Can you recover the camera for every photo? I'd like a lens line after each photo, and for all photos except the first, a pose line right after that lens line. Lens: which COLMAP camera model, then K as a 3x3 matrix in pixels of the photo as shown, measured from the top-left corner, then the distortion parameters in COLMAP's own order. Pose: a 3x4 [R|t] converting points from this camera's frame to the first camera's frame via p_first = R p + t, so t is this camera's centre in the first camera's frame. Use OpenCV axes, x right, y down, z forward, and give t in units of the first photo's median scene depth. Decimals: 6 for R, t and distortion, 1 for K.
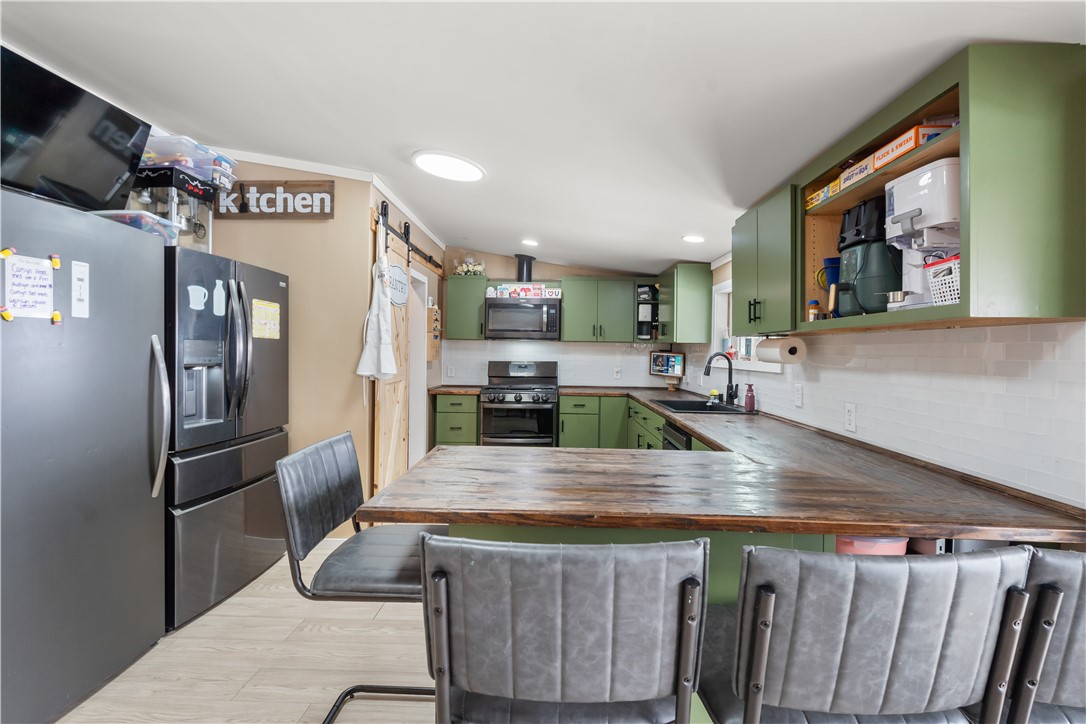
lens RADIAL K [[502.2, 0, 537.6], [0, 502.2, 347.0], [0, 0, 1]] dist [-0.000289, 0.000140]
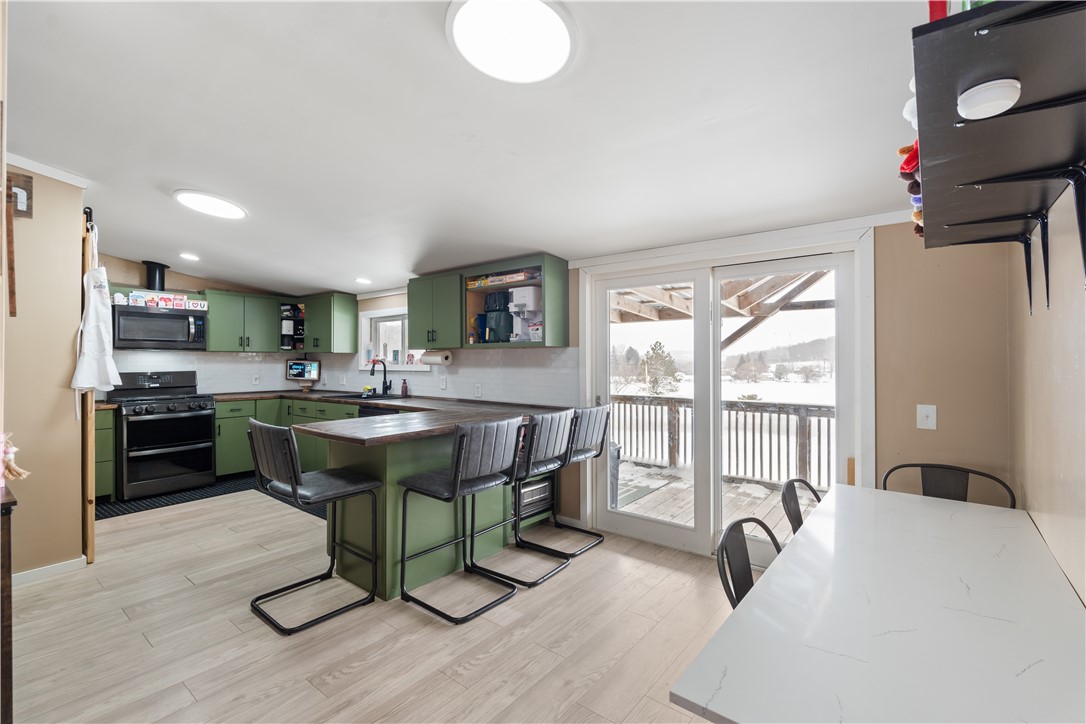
lens RADIAL K [[488.0, 0, 540.0], [0, 488.0, 355.8], [0, 0, 1]] dist [0.001079, 0.000304]
pose [[0.596507, -0.007190, 0.802576, -0.369827], [0.004647, 0.999974, 0.005505, -0.004380], [-0.802595, 0.000446, 0.596525, -0.174802]]
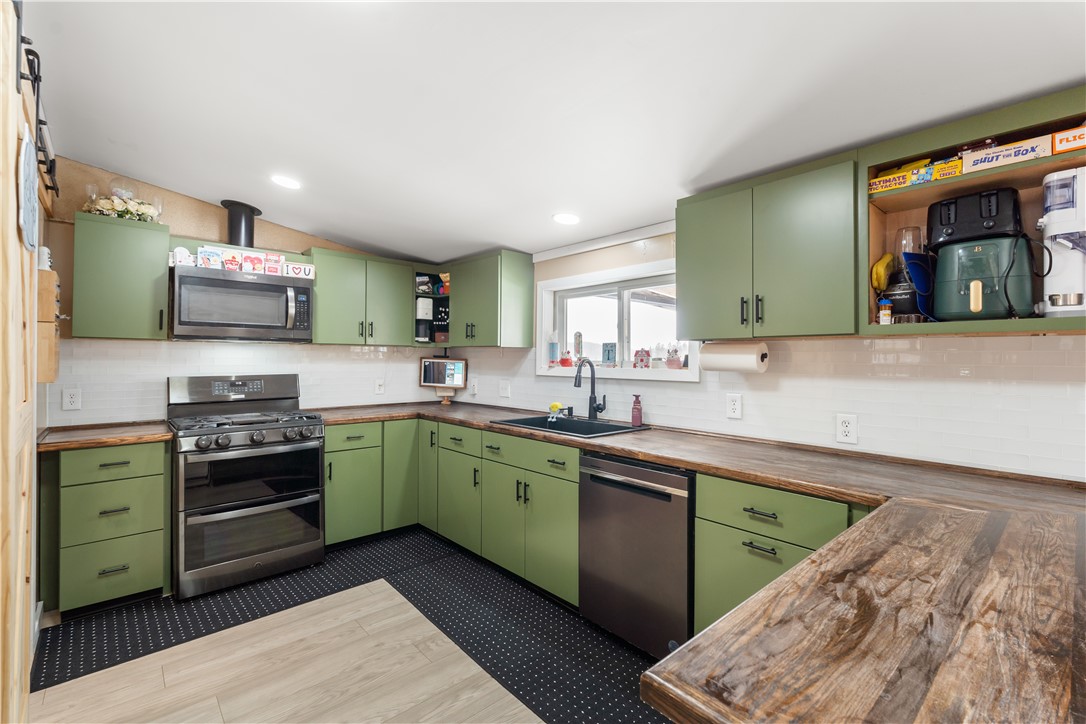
lens RADIAL K [[481.6, 0, 541.6], [0, 481.6, 352.0], [0, 0, 1]] dist [-0.000154, 0.000032]
pose [[0.719904, -0.001756, 0.694071, -0.185965], [-0.000343, 0.999996, 0.002886, -0.002367], [-0.694073, -0.002316, 0.719900, 0.337305]]
